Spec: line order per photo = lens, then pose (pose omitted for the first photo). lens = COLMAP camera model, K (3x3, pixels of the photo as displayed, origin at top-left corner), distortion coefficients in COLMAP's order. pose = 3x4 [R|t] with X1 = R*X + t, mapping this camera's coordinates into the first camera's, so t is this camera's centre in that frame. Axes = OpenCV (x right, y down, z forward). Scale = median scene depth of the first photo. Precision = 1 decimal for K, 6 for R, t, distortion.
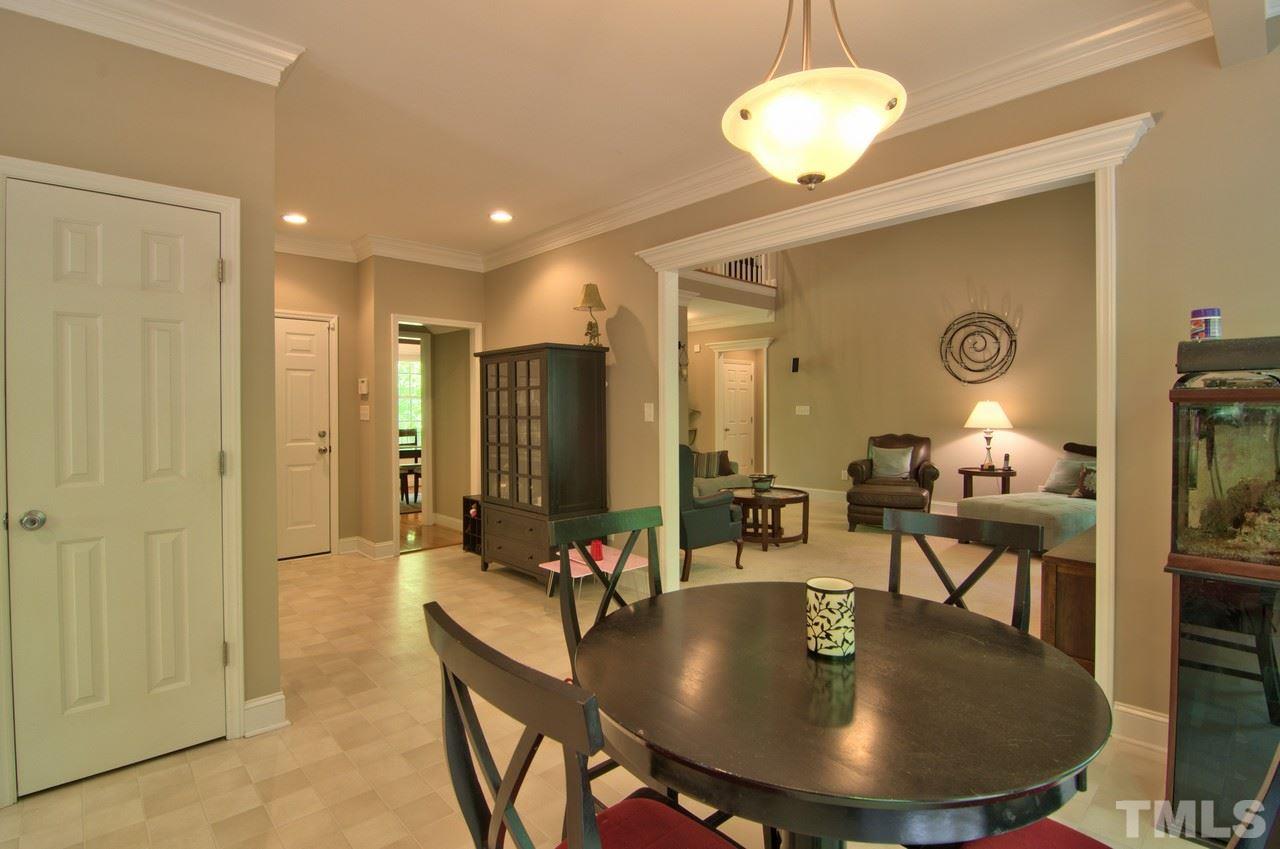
lens RADIAL K [[612.8, 0, 621.8], [0, 612.8, 413.1], [0, 0, 1]] dist [-0.002465, -0.017208]
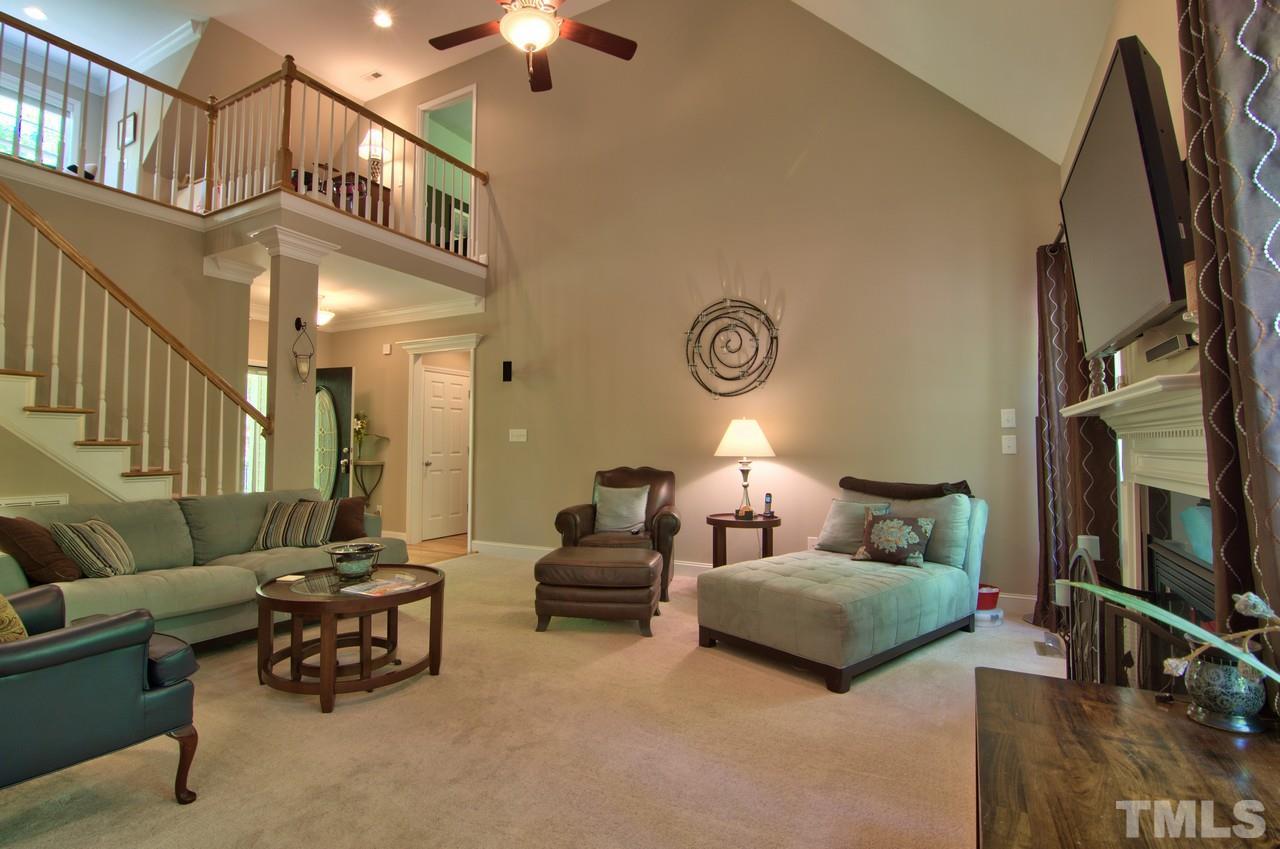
lens RADIAL K [[612.8, 0, 621.8], [0, 612.8, 413.1], [0, 0, 1]] dist [-0.002465, -0.017208]
pose [[0.946825, 0.020973, 0.321066, 0.229666], [-0.001394, 0.998131, -0.061089, 0.016614], [-0.321747, 0.057393, 0.945085, 0.362060]]
